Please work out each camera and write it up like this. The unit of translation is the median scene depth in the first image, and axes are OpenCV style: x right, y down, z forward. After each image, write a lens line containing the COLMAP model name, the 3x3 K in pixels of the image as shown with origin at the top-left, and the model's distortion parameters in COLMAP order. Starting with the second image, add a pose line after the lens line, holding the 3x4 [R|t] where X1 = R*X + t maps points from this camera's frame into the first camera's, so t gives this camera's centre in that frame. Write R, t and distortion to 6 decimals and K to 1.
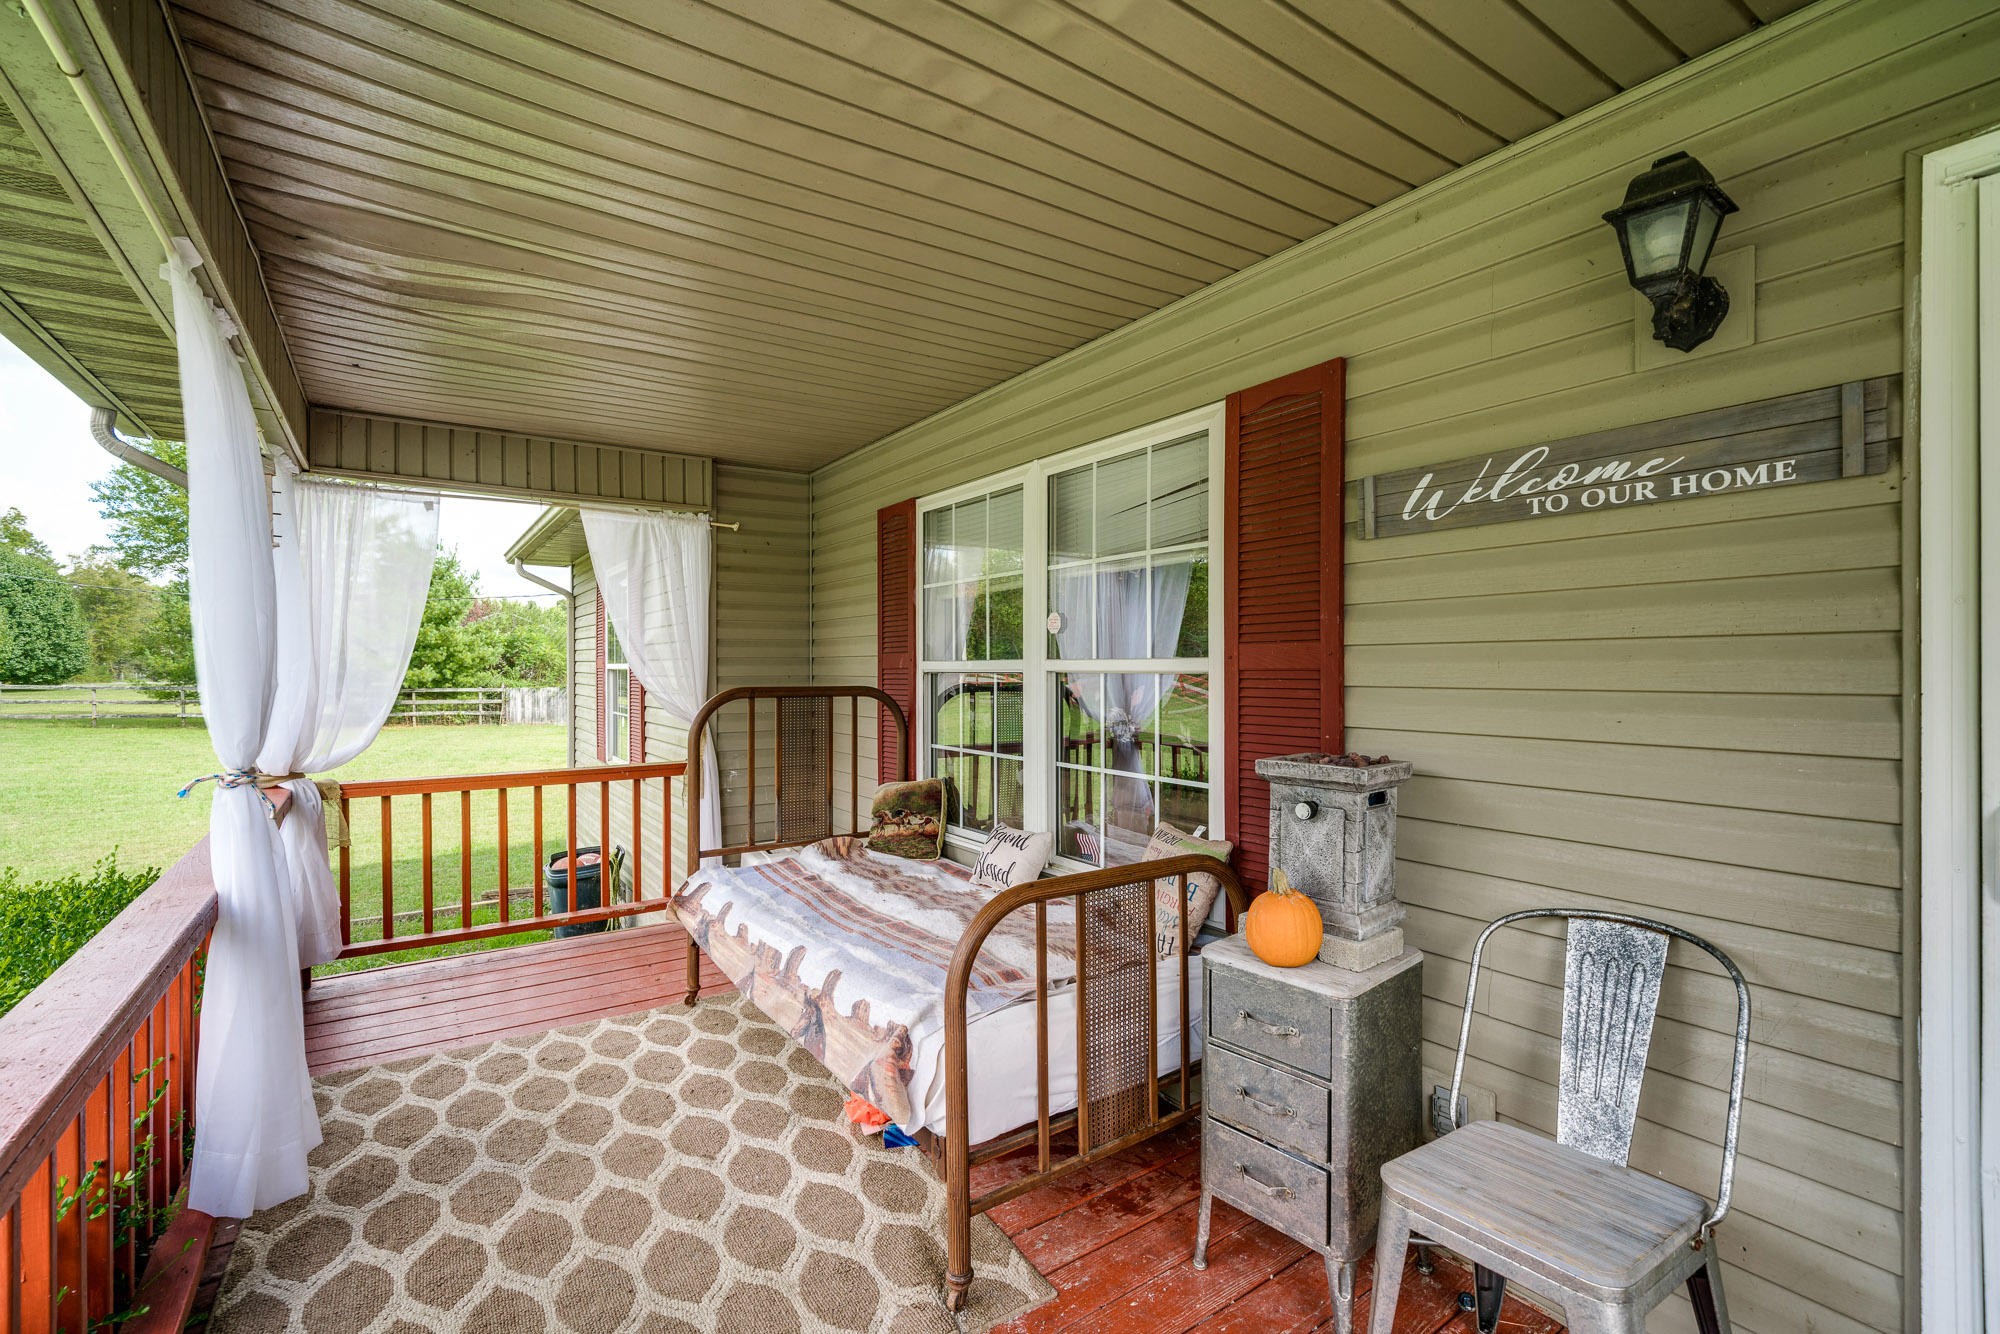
lens RADIAL K [[902.3, 0, 1004.3], [0, 902.3, 673.4], [0, 0, 1]] dist [0.000435, 0.000009]
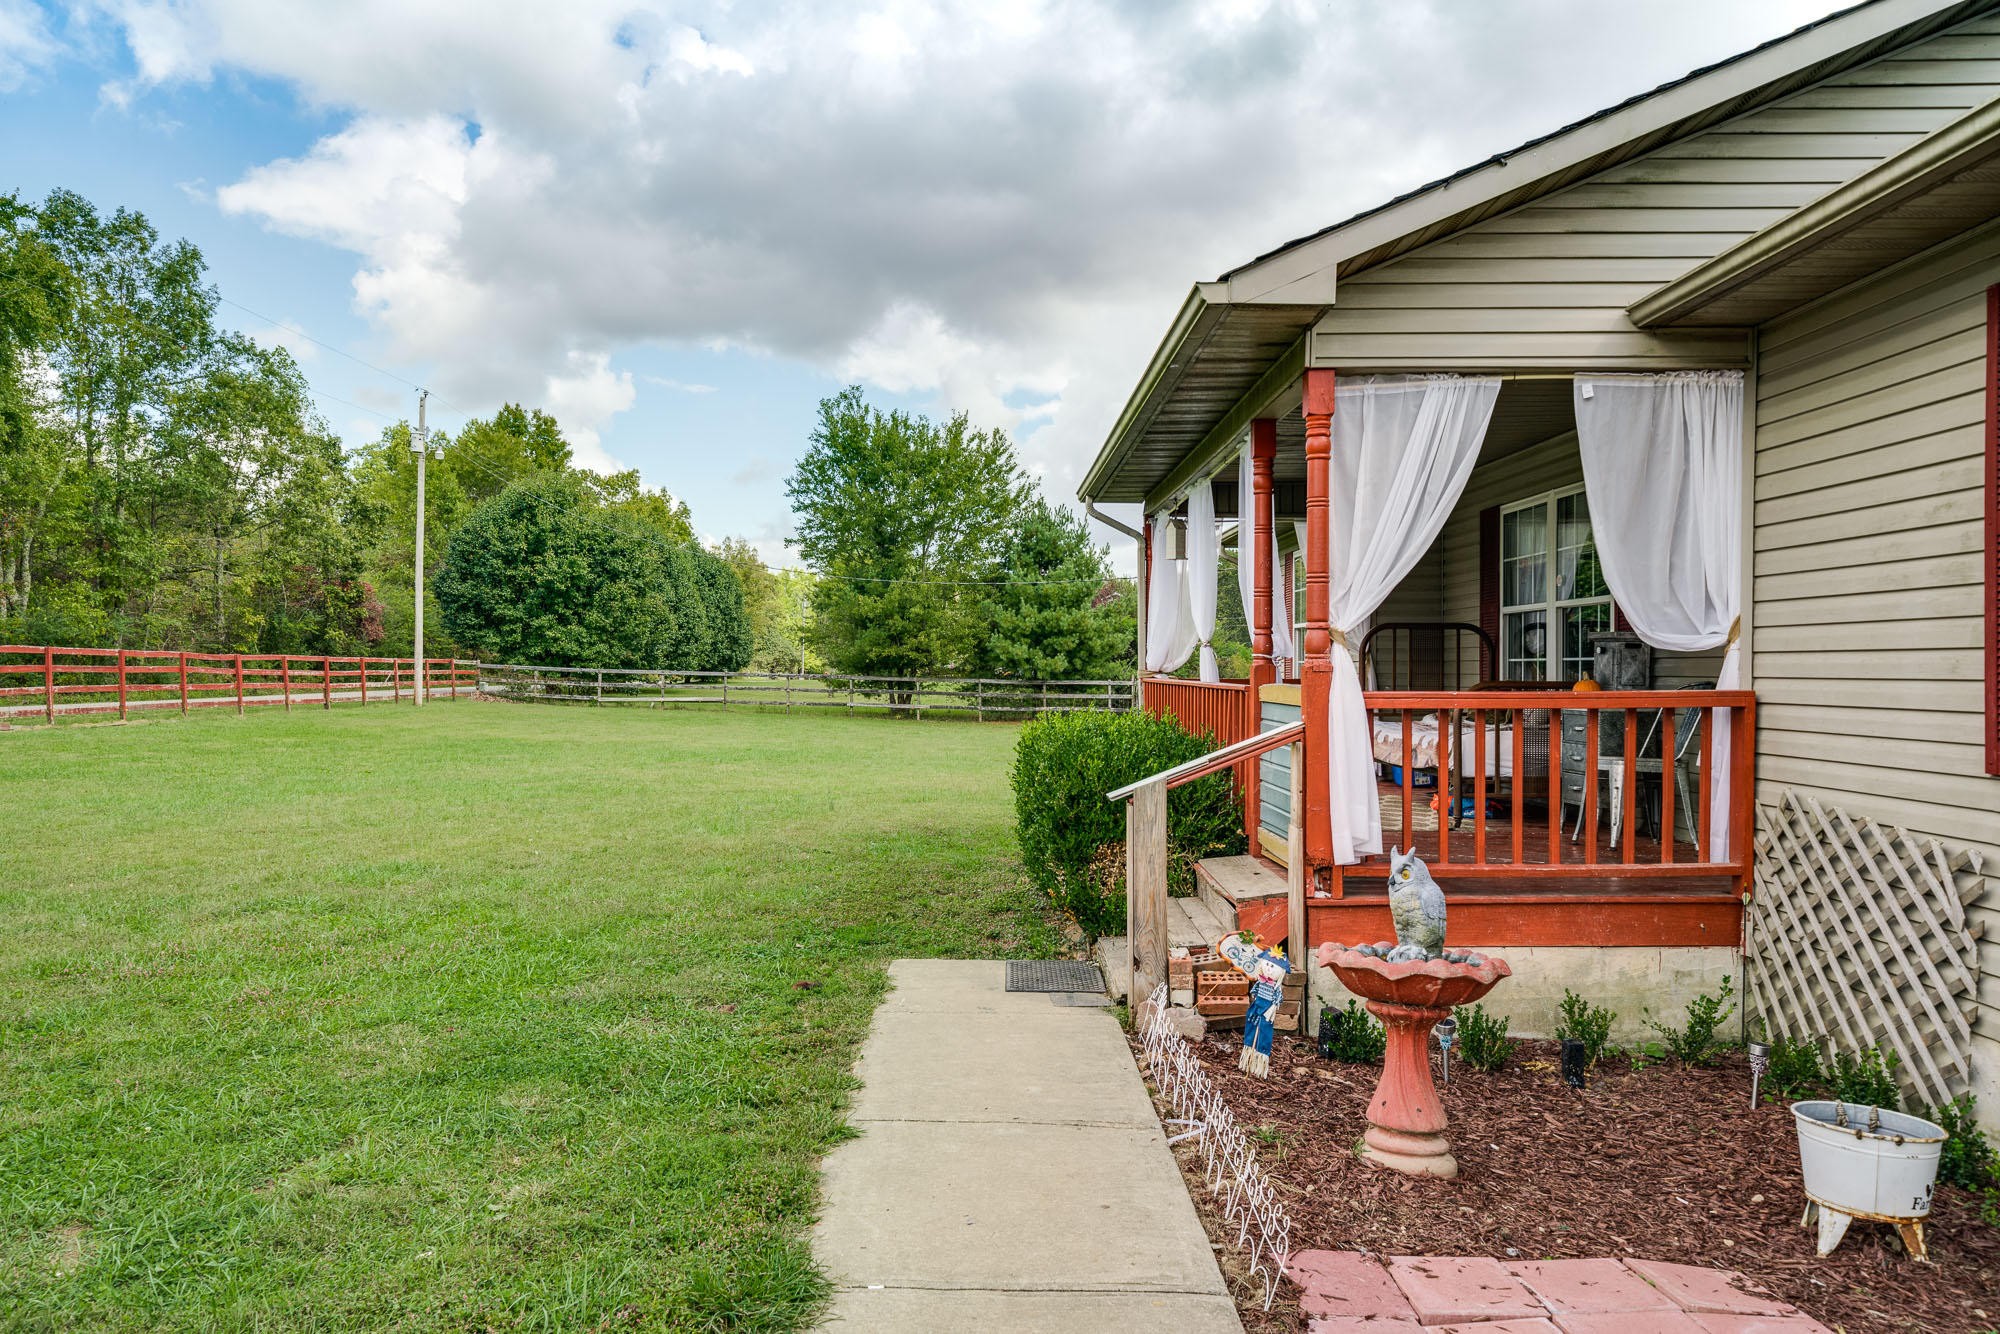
lens RADIAL K [[1373.0, 0, 979.8], [0, 1373.0, 668.2], [0, 0, 1]] dist [0.006978, 0.000365]
pose [[0.827783, 0.001382, -0.561046, 0.057336], [-0.004671, 0.999979, -0.004428, 0.012348], [0.561029, 0.006286, 0.827773, -0.173309]]
